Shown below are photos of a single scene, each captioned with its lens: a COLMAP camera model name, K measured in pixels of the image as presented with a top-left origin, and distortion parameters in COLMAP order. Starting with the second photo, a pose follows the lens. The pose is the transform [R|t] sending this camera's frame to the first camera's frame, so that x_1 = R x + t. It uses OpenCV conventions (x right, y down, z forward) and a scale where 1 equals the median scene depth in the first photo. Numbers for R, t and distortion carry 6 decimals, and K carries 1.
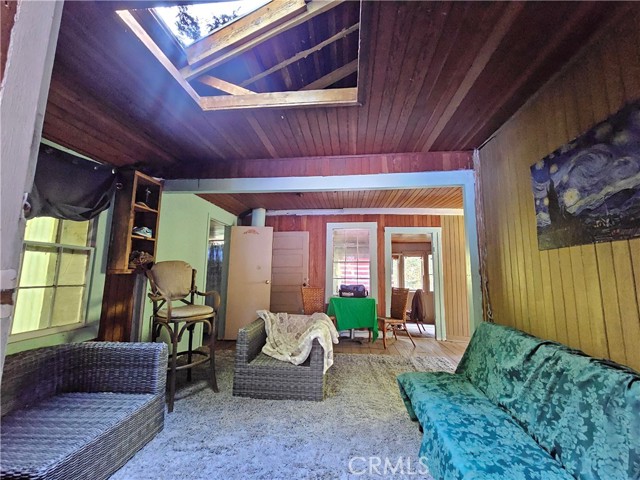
lens RADIAL K [[261.5, 0, 321.6], [0, 261.5, 239.0], [0, 0, 1]] dist [-0.004069, 0.000435]
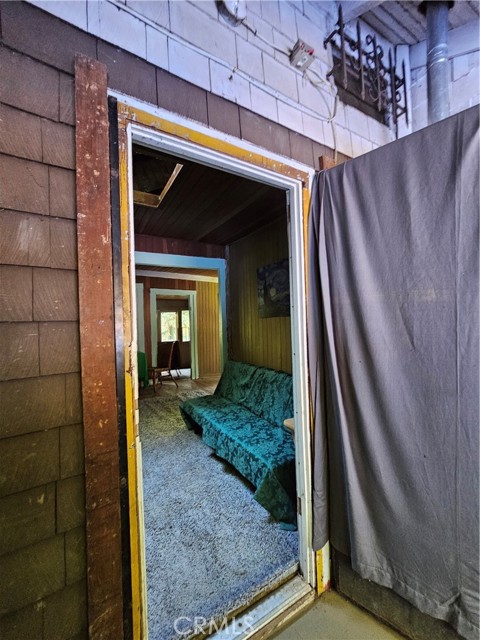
lens RADIAL K [[261.5, 0, 238.6], [0, 261.5, 318.9], [0, 0, 1]] dist [-0.004069, 0.000435]
pose [[0.805516, -0.028456, 0.591891, -0.343754], [-0.038878, 0.994157, 0.100704, -0.127667], [-0.591298, -0.104130, 0.799702, -0.362032]]
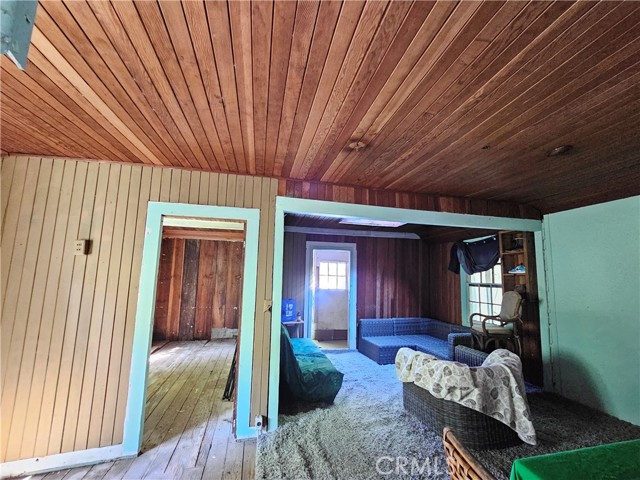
lens RADIAL K [[261.5, 0, 321.0], [0, 261.5, 242.4], [0, 0, 1]] dist [-0.004069, 0.000435]
pose [[-0.945100, -0.064193, -0.320415, 1.152380], [0.018573, 0.968379, -0.248792, 0.230031], [0.326254, -0.241085, -0.914022, 2.860330]]
